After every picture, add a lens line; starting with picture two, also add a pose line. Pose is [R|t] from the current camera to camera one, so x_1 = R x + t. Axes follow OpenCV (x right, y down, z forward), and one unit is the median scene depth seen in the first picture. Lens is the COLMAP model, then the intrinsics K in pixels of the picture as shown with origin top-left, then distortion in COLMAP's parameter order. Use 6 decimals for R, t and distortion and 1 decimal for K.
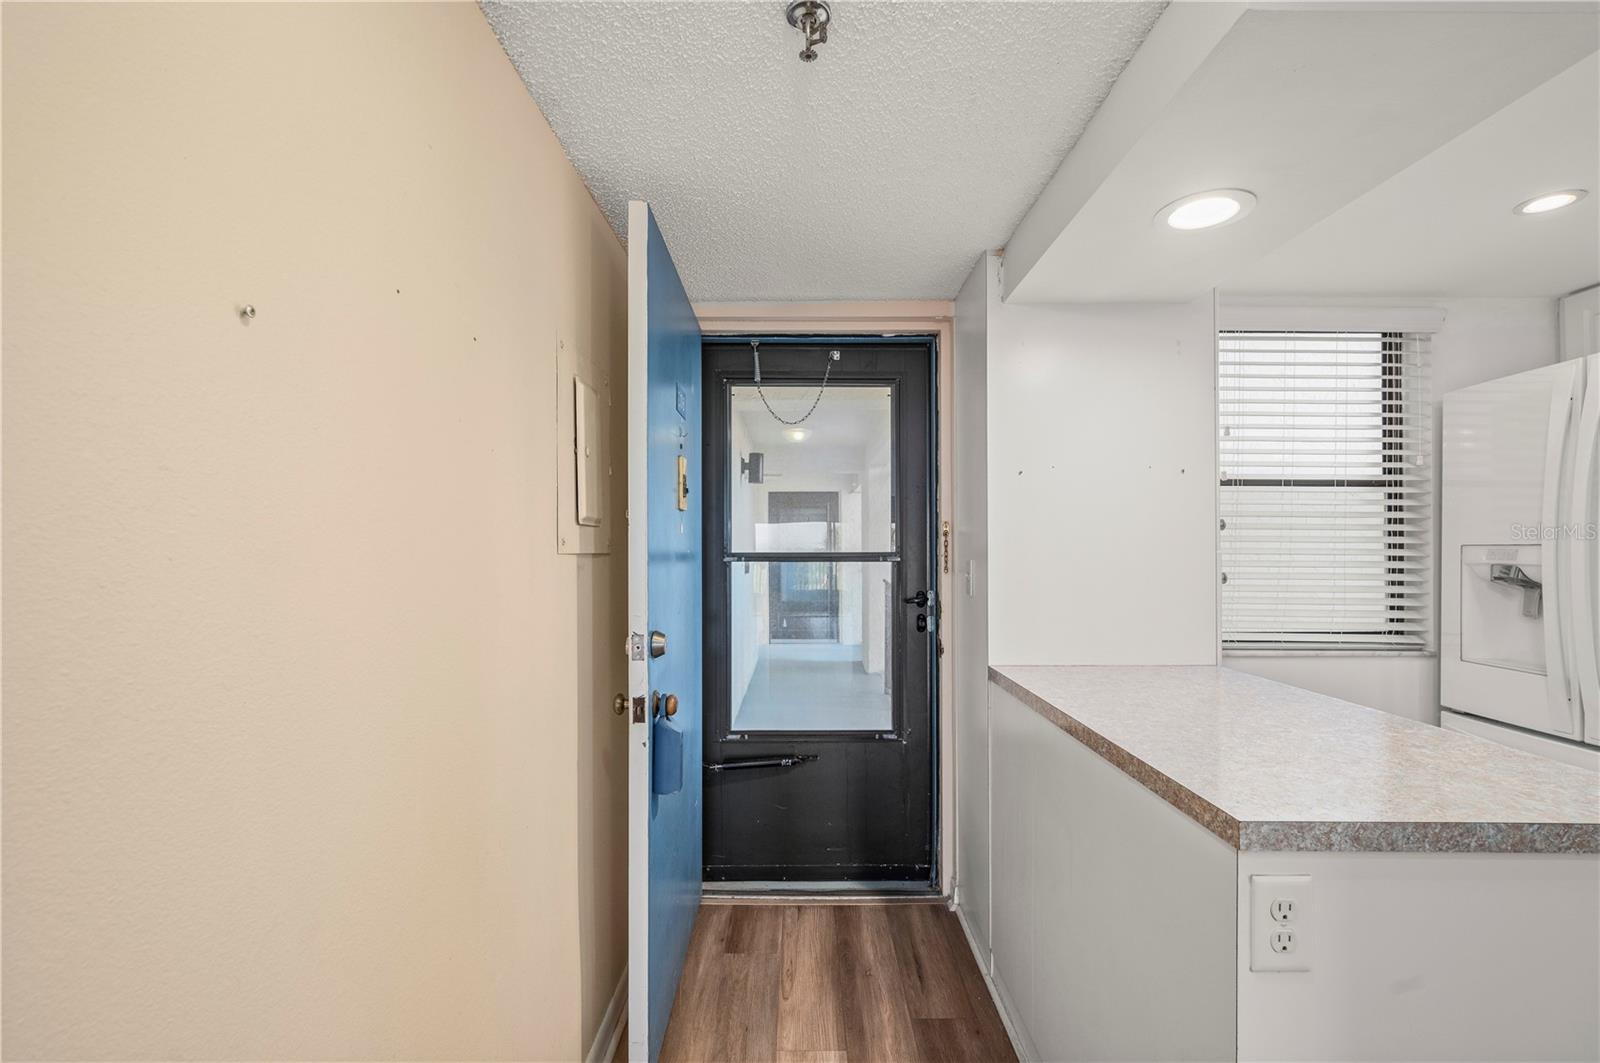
lens RADIAL K [[695.2, 0, 797.4], [0, 695.2, 555.9], [0, 0, 1]] dist [-0.001003, -0.000081]
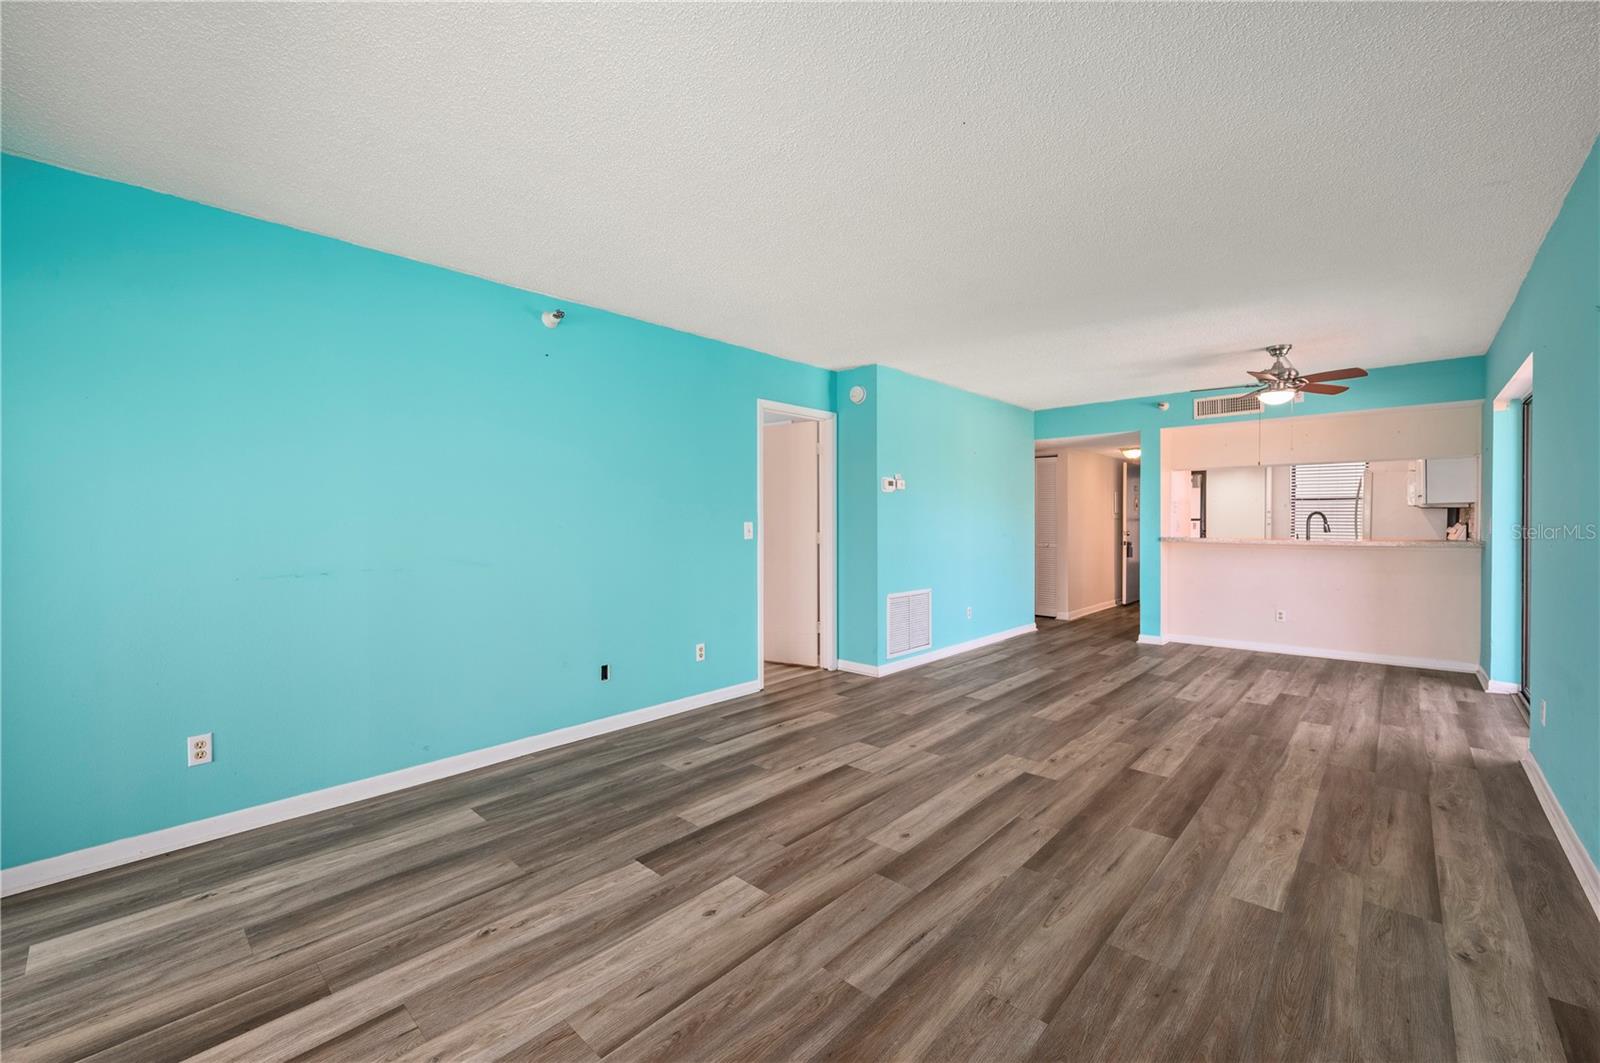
lens RADIAL K [[648.8, 0, 799.7], [0, 648.8, 527.4], [0, 0, 1]] dist [-0.000091, 0.000082]
pose [[0.734922, 0.006895, -0.678116, 1.054455], [-0.004470, 0.999976, 0.005324, 0.038322], [0.678136, -0.000882, 0.734936, -3.521260]]
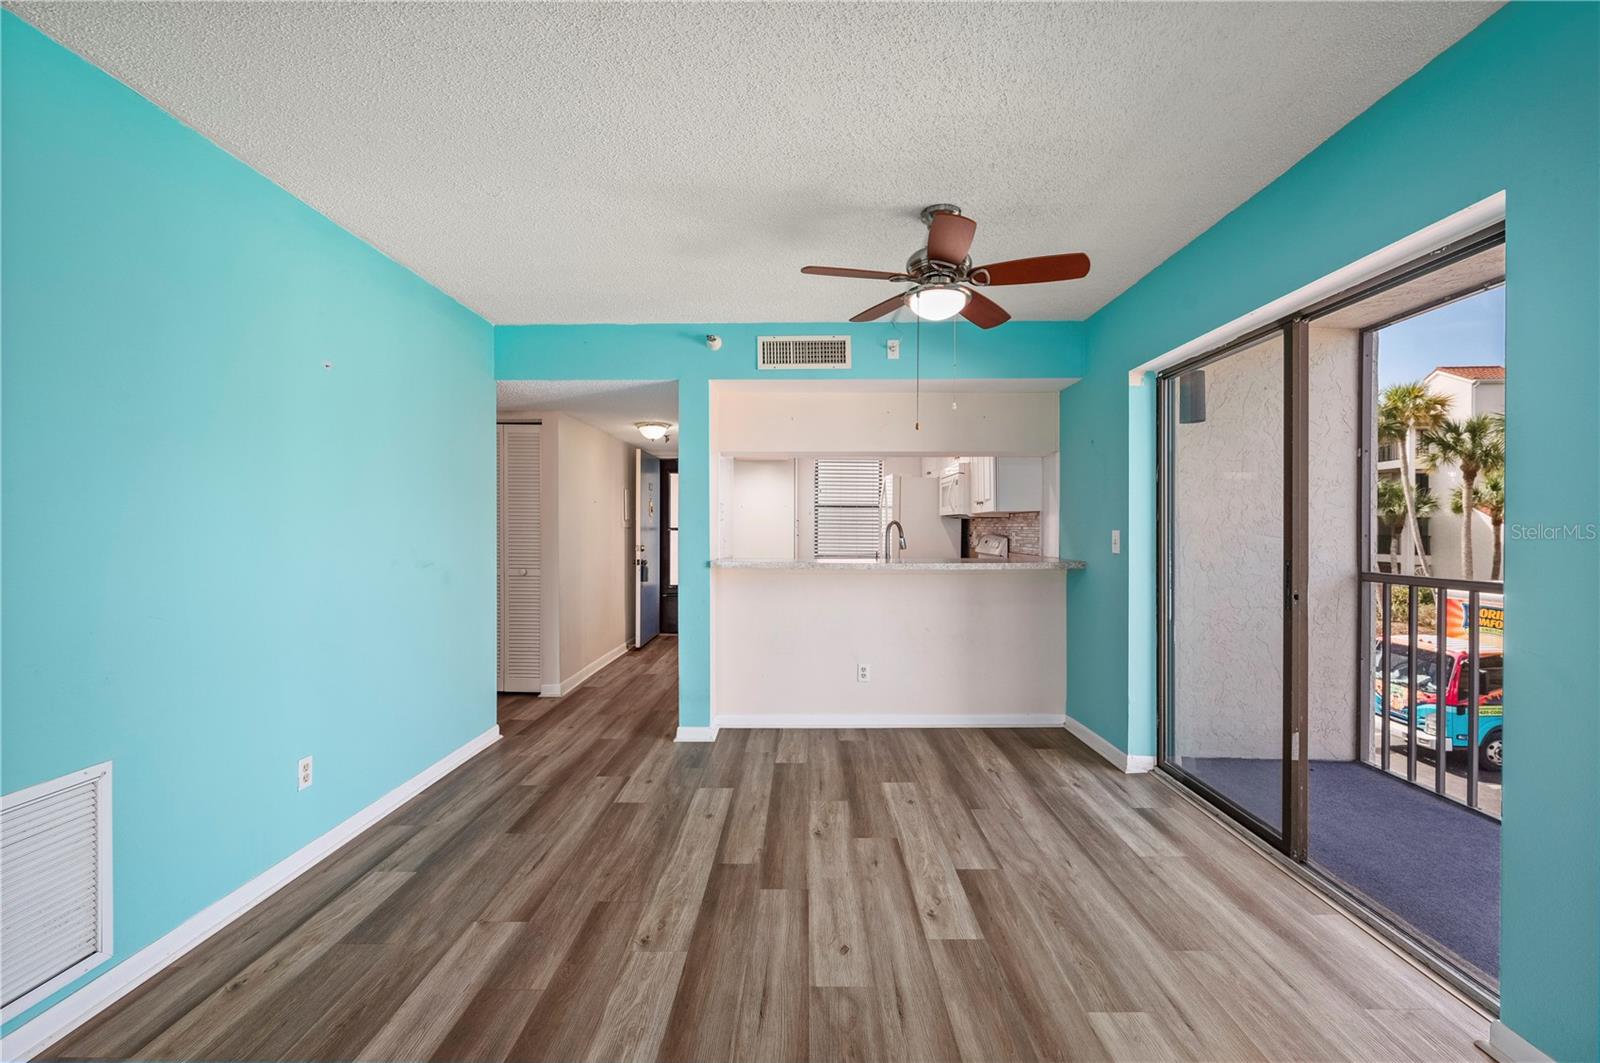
lens RADIAL K [[661.3, 0, 798.9], [0, 661.3, 530.8], [0, 0, 1]] dist [-0.000999, -0.000222]
pose [[0.999940, 0.002780, -0.010591, 0.567759], [-0.002798, 0.999995, -0.001646, 0.014116], [0.010586, 0.001675, 0.999943, -2.165776]]
